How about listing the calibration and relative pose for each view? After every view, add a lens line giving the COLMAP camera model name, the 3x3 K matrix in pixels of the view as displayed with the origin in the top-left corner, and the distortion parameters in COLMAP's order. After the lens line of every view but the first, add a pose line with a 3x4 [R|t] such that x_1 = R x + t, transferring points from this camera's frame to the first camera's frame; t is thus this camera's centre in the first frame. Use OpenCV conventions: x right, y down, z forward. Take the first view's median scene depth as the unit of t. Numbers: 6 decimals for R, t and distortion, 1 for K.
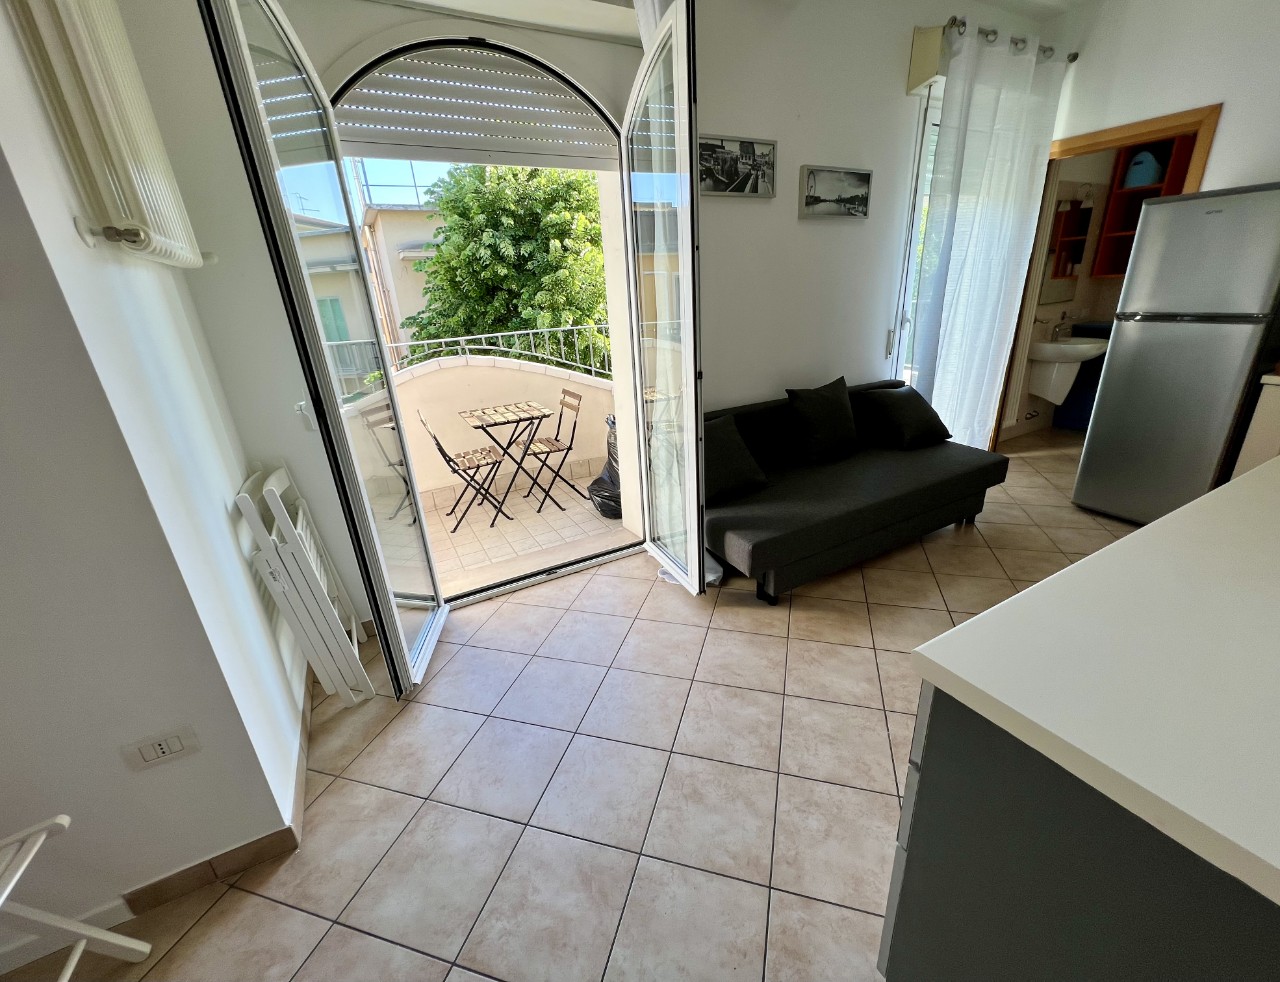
lens RADIAL K [[532.5, 0, 666.0], [0, 532.5, 490.1], [0, 0, 1]] dist [0.000515, -0.000096]
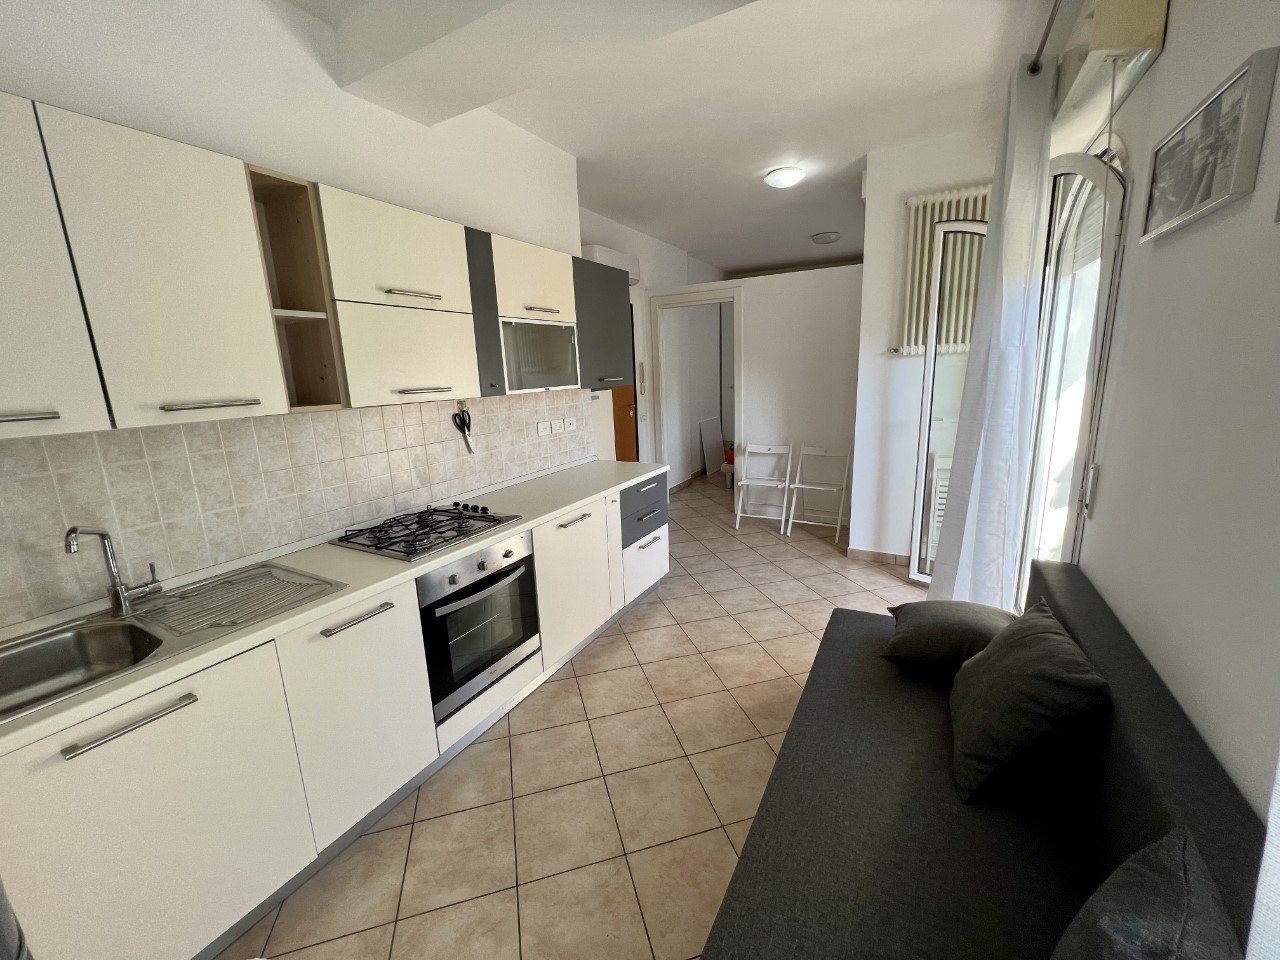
lens RADIAL K [[512.9, 0, 637.7], [0, 512.9, 473.9], [0, 0, 1]] dist [0.000730, 0.000304]
pose [[-0.853788, 0.184118, -0.486977, 0.585848], [-0.109269, 0.851171, 0.513388, -0.381464], [0.509025, 0.491537, -0.706601, 0.838514]]
